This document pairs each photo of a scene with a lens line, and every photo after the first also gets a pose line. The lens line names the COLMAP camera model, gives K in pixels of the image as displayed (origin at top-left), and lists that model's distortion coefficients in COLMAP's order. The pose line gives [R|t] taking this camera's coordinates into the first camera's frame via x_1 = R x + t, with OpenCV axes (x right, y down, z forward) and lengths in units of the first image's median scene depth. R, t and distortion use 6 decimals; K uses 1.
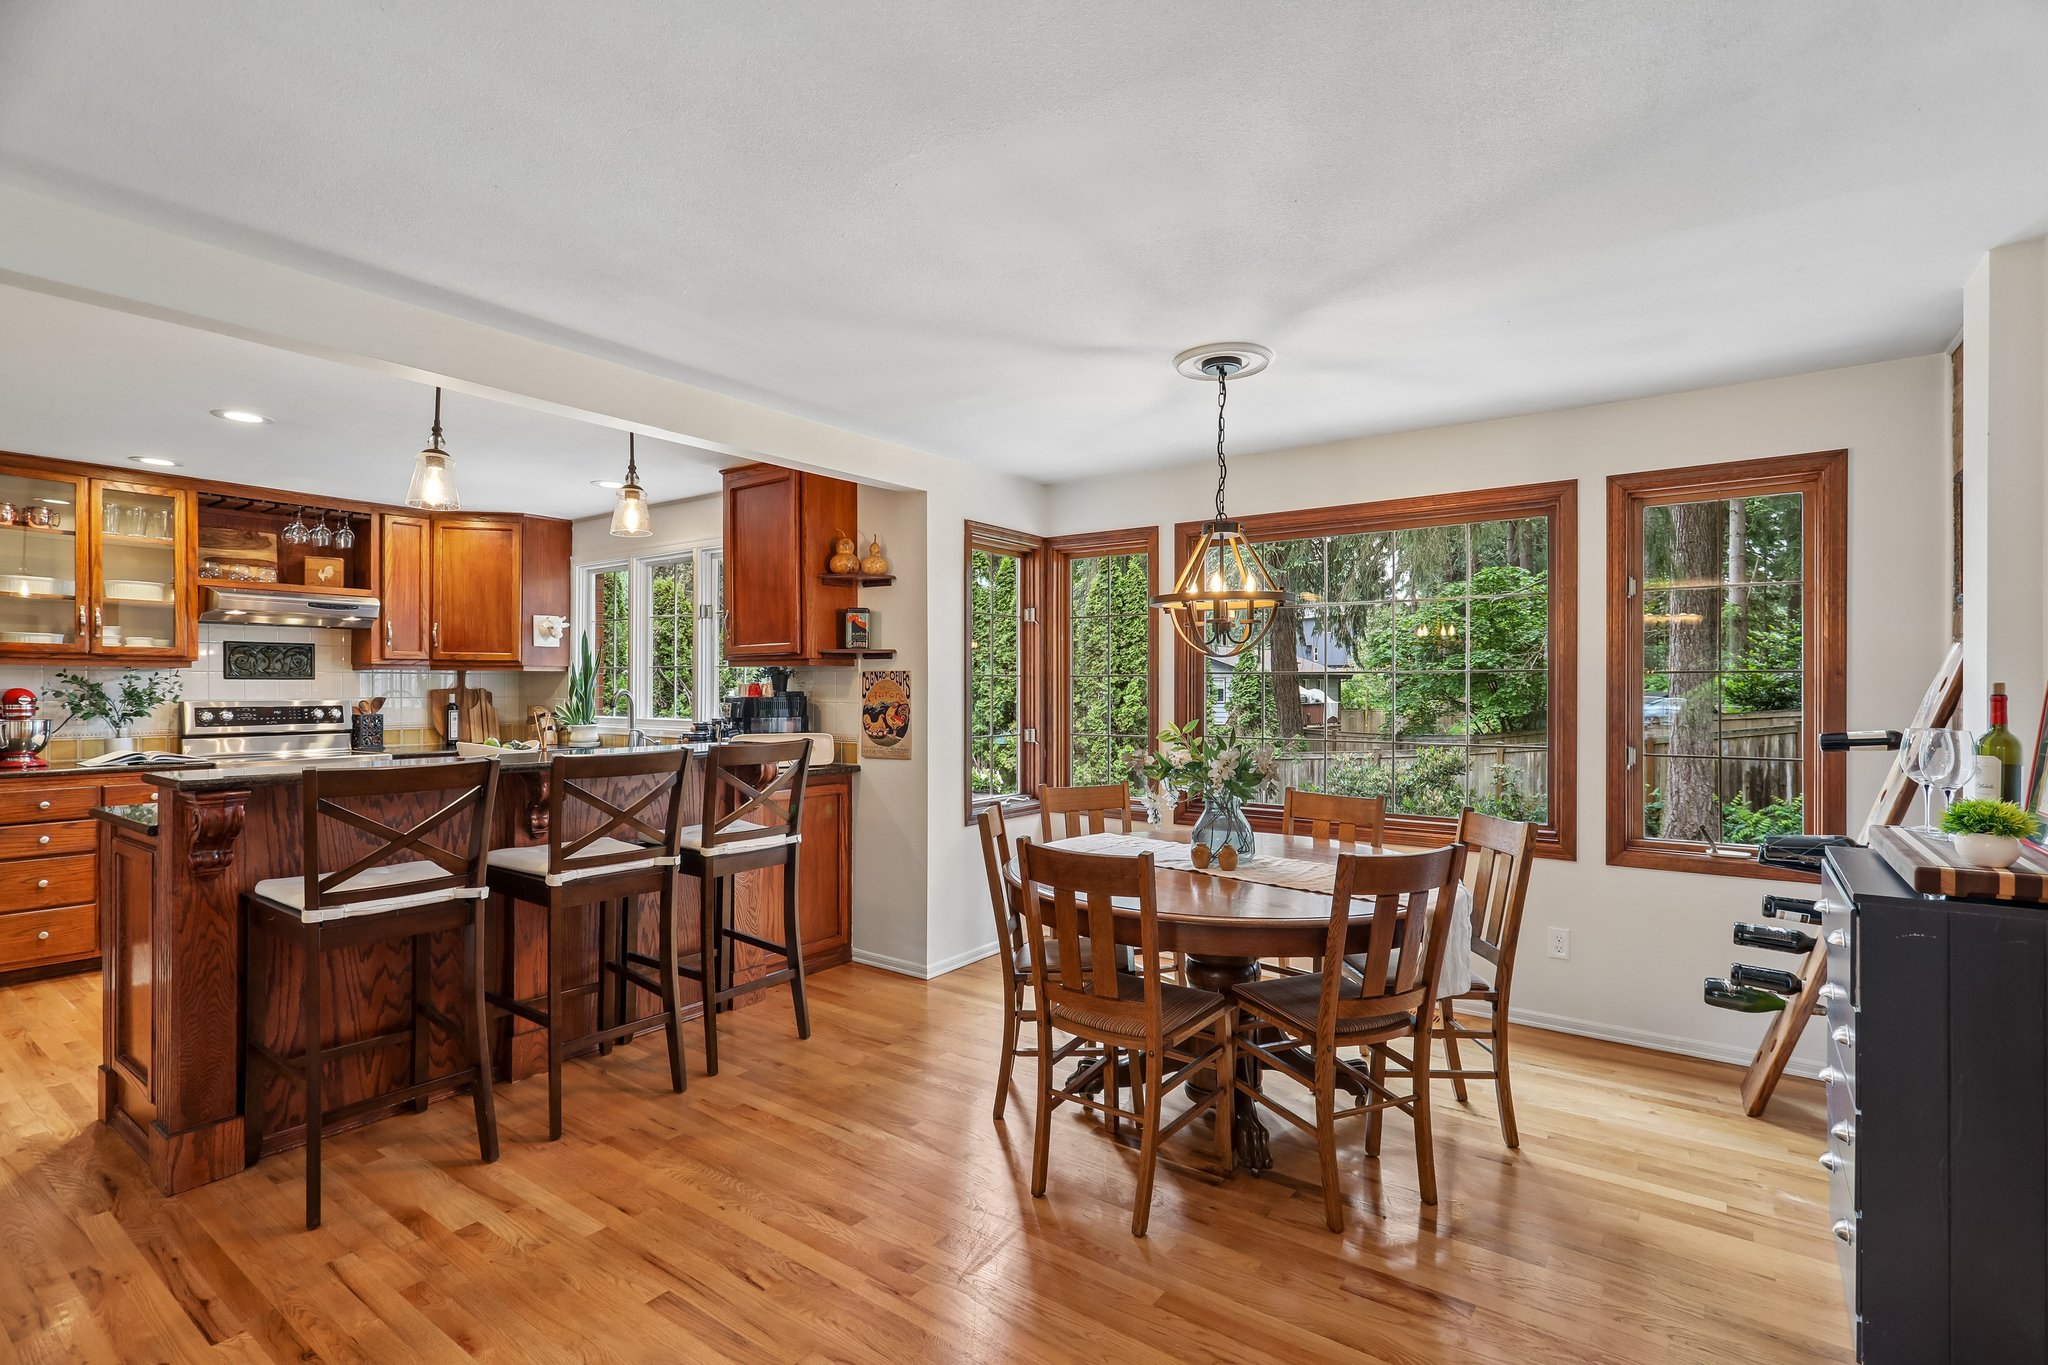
lens RADIAL K [[964.7, 0, 1033.1], [0, 964.7, 689.3], [0, 0, 1]] dist [0.002109, 0.002752]
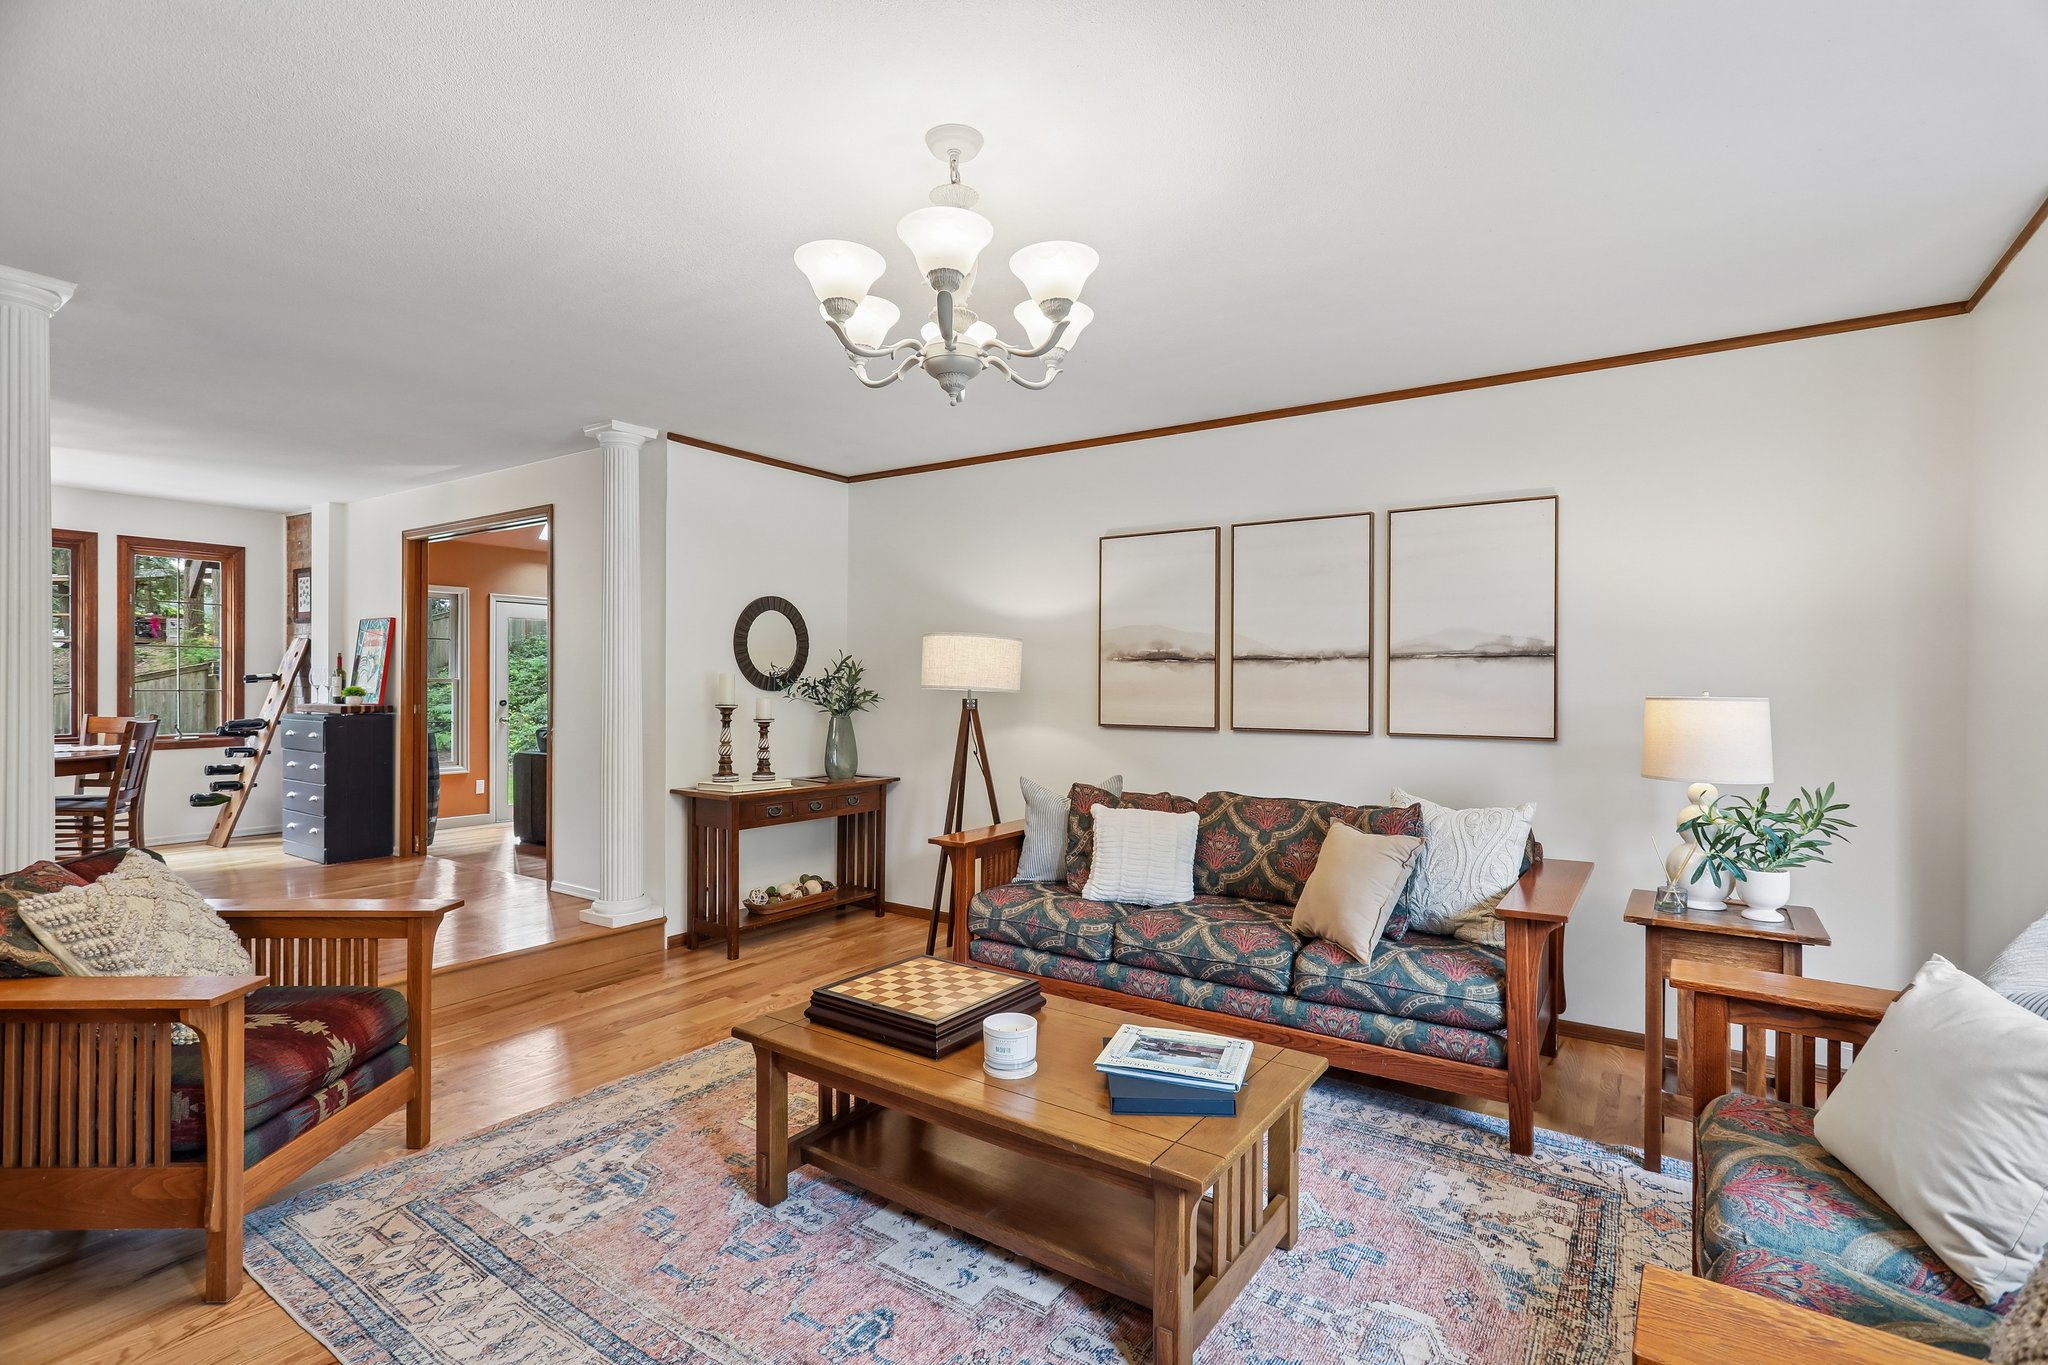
lens RADIAL K [[964.7, 0, 1033.5], [0, 964.7, 693.0], [0, 0, 1]] dist [0.002109, 0.002752]
pose [[-0.031910, -0.006823, 0.999467, -0.990773], [-0.002128, 0.999975, 0.006758, 0.044866], [-0.999488, -0.001911, -0.031924, -0.505182]]
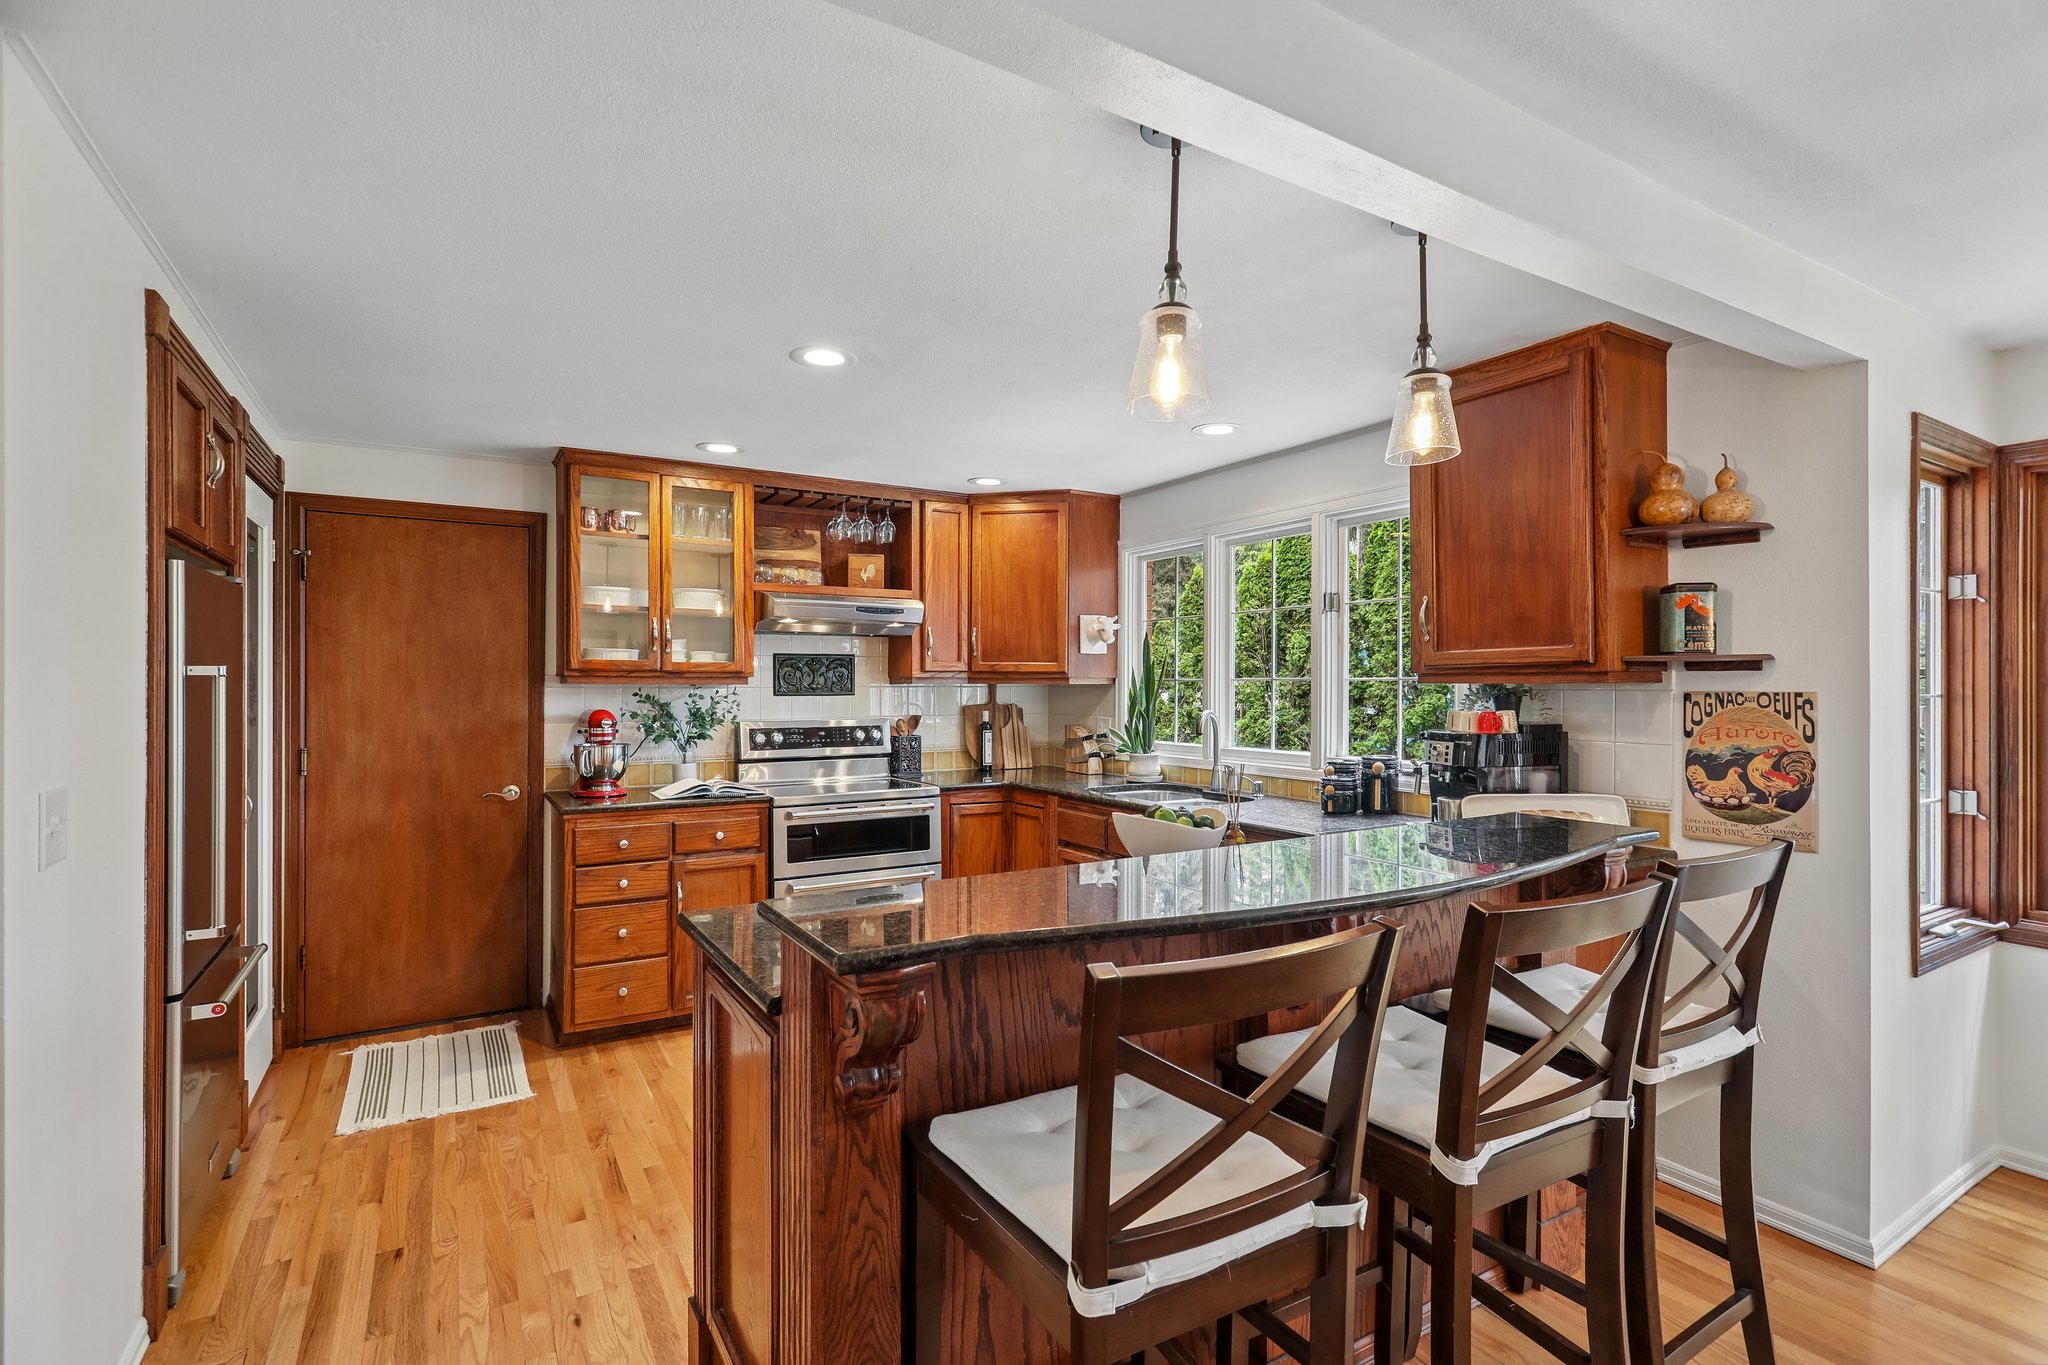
lens RADIAL K [[964.7, 0, 1036.8], [0, 964.7, 688.2], [0, 0, 1]] dist [0.002109, 0.002752]
pose [[0.925890, -0.000122, -0.377793, -0.316379], [0.000766, 0.999999, 0.001553, -0.021691], [0.377792, -0.001728, 0.925889, 0.306745]]
